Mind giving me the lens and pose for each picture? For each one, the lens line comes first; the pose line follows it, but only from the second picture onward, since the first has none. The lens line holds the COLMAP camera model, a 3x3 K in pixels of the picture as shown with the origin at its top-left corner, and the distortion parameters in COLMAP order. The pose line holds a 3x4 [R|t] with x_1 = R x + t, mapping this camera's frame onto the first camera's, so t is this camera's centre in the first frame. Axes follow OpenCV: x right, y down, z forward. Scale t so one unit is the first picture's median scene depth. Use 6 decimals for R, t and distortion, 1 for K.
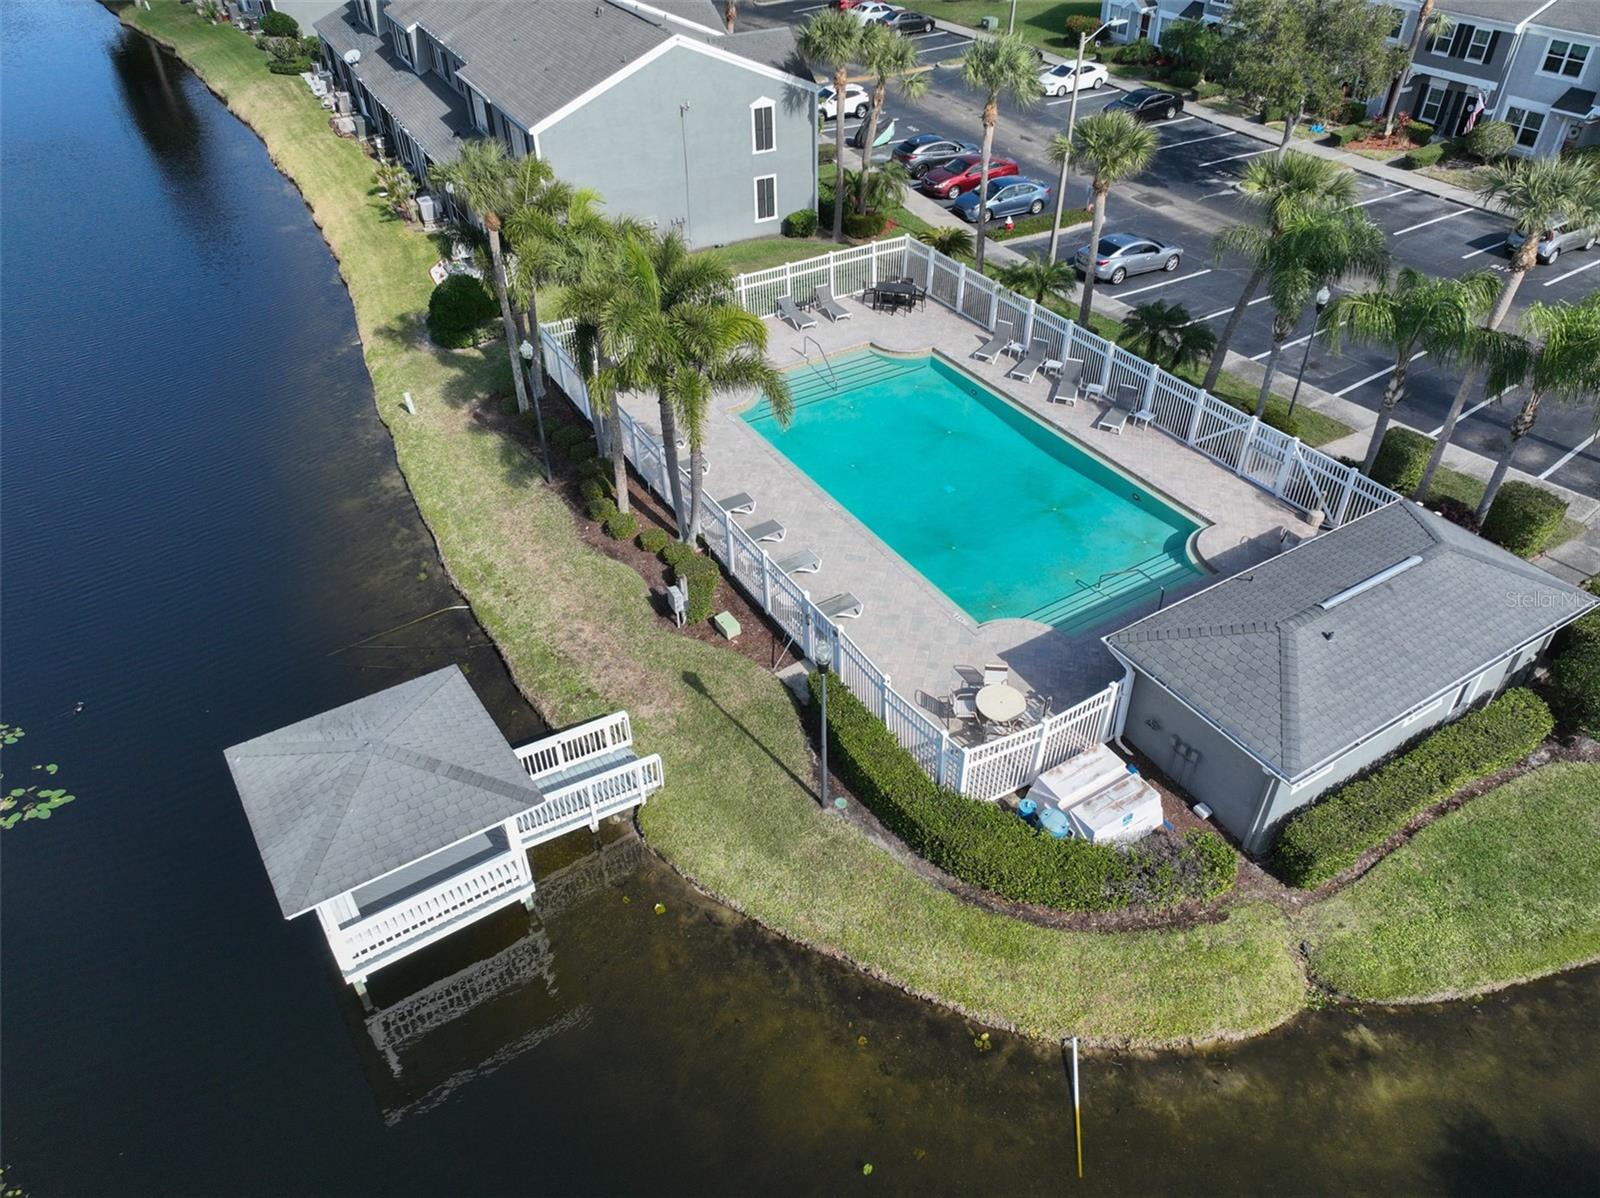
lens RADIAL K [[1113.3, 0, 808.3], [0, 1113.3, 596.9], [0, 0, 1]] dist [0.005385, 0.010838]
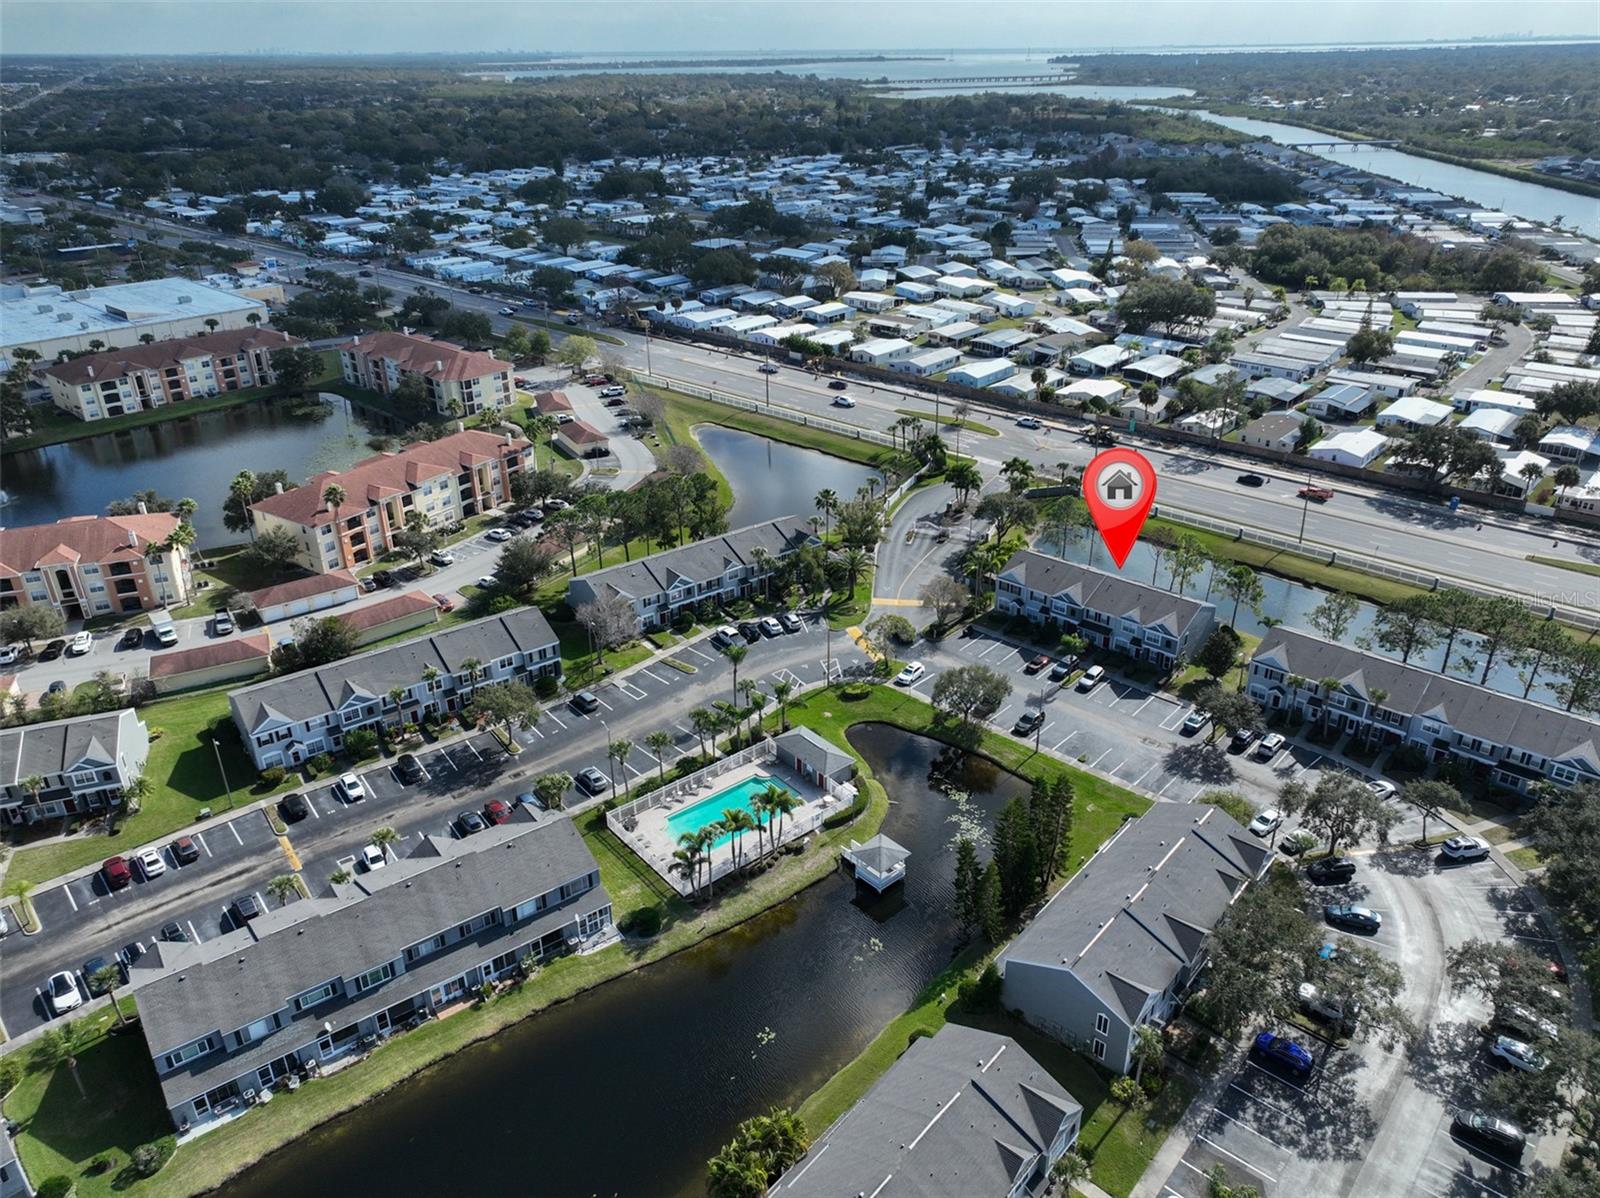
lens RADIAL K [[1113.3, 0, 808.3], [0, 1113.3, 596.9], [0, 0, 1]] dist [0.005385, 0.010838]
pose [[-0.139676, -0.425551, 0.894090, -3.352900], [0.626359, 0.661367, 0.412635, -2.254416], [-0.766919, 0.617657, 0.174170, -0.335917]]
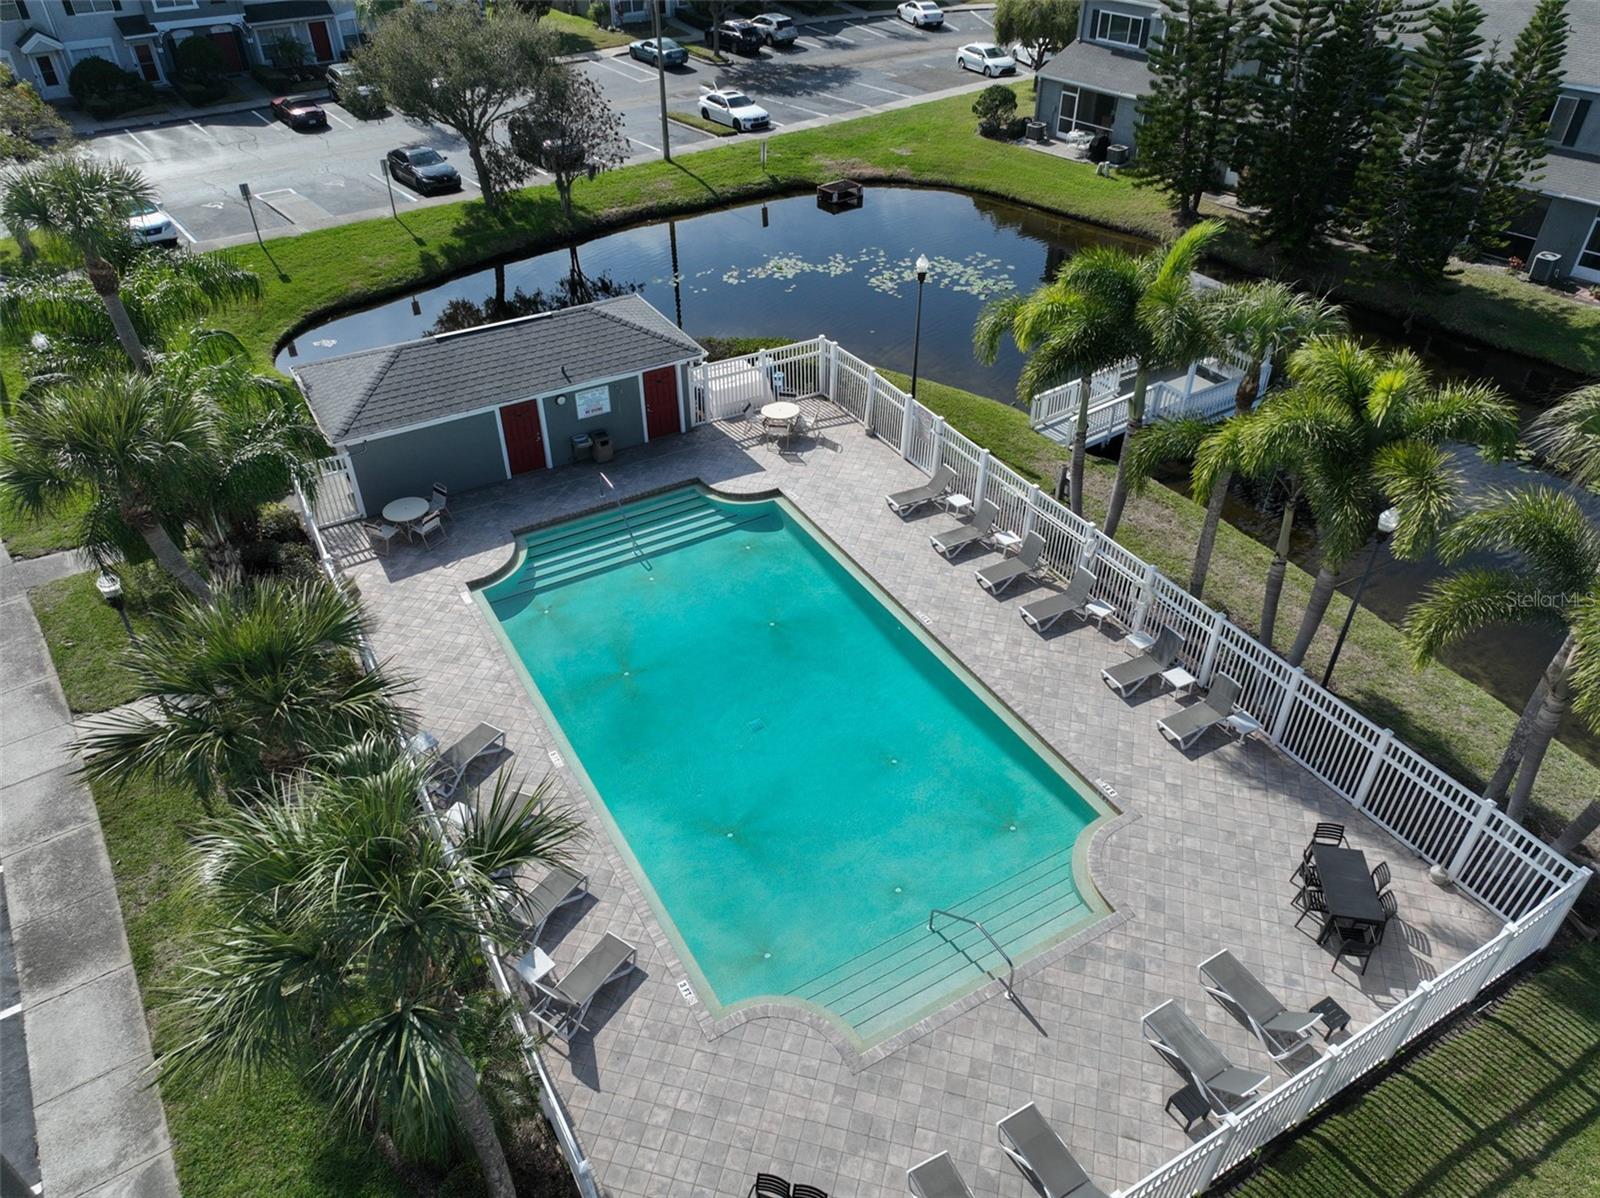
lens RADIAL K [[1113.3, 0, 808.3], [0, 1113.3, 596.9], [0, 0, 1]] dist [0.005385, 0.010838]
pose [[-0.999732, -0.011007, 0.020375, 0.091183], [0.017067, 0.244510, 0.969496, -0.911837], [-0.015653, 0.969584, -0.244257, 1.269006]]
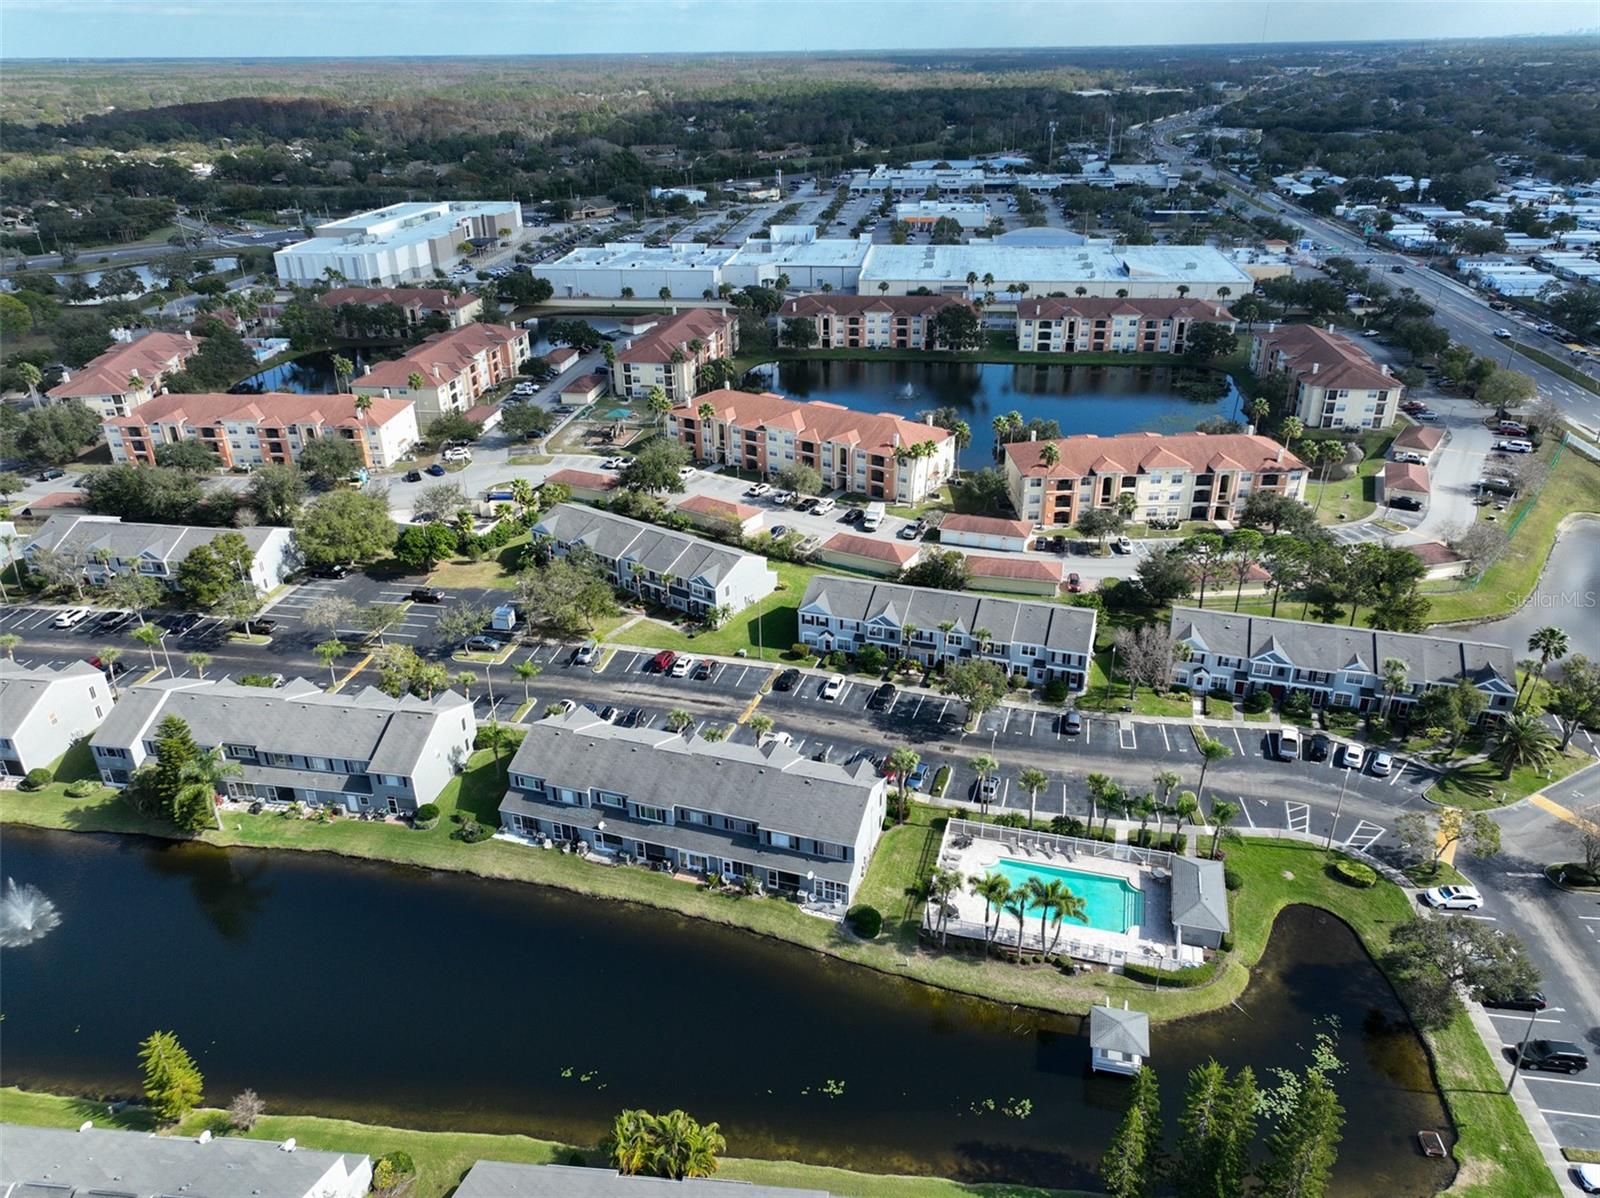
lens RADIAL K [[1113.3, 0, 808.3], [0, 1113.3, 596.9], [0, 0, 1]] dist [0.005385, 0.010838]
pose [[0.733435, -0.298719, 0.610607, -2.436622], [0.428268, 0.900632, -0.073813, -1.109619], [-0.527883, 0.315640, 0.788487, -1.657955]]
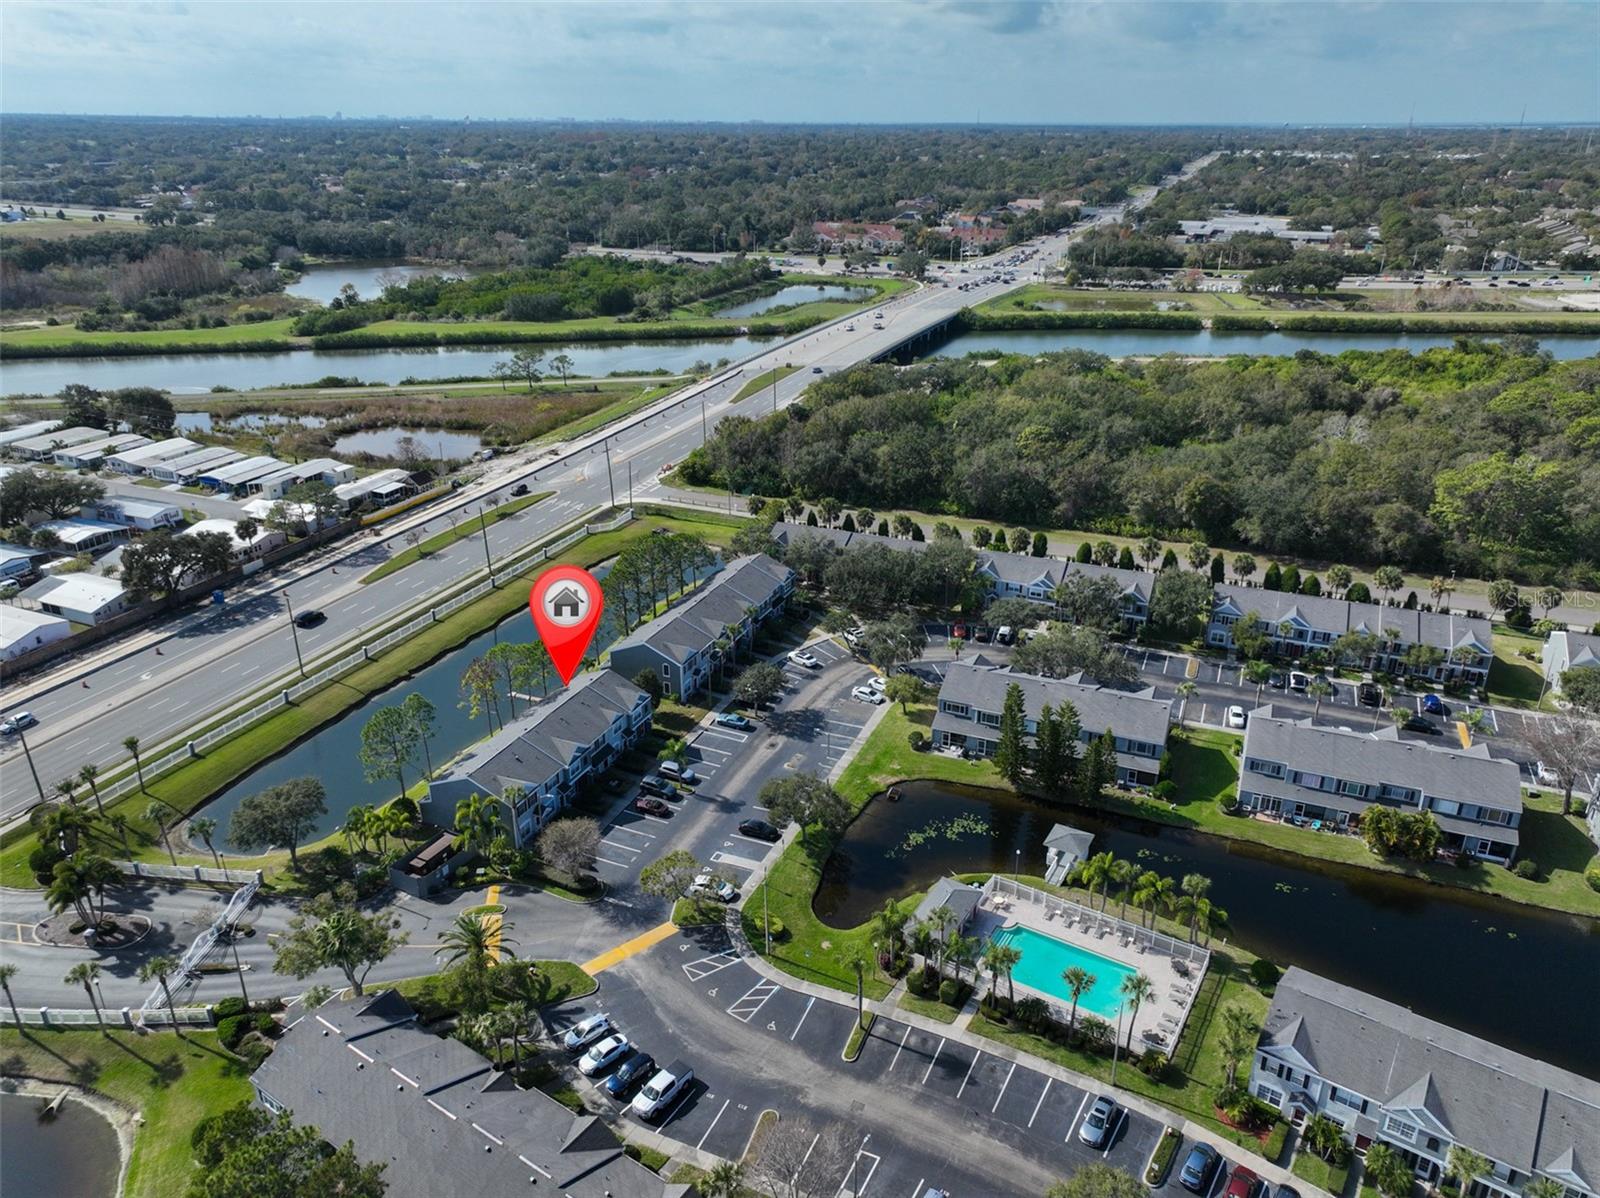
lens RADIAL K [[1113.3, 0, 808.3], [0, 1113.3, 596.9], [0, 0, 1]] dist [0.005385, 0.010838]
pose [[-0.892951, 0.182758, -0.411386, 2.220988], [-0.277174, 0.496874, 0.822369, -3.601522], [0.354701, 0.848360, -0.393029, 1.244734]]
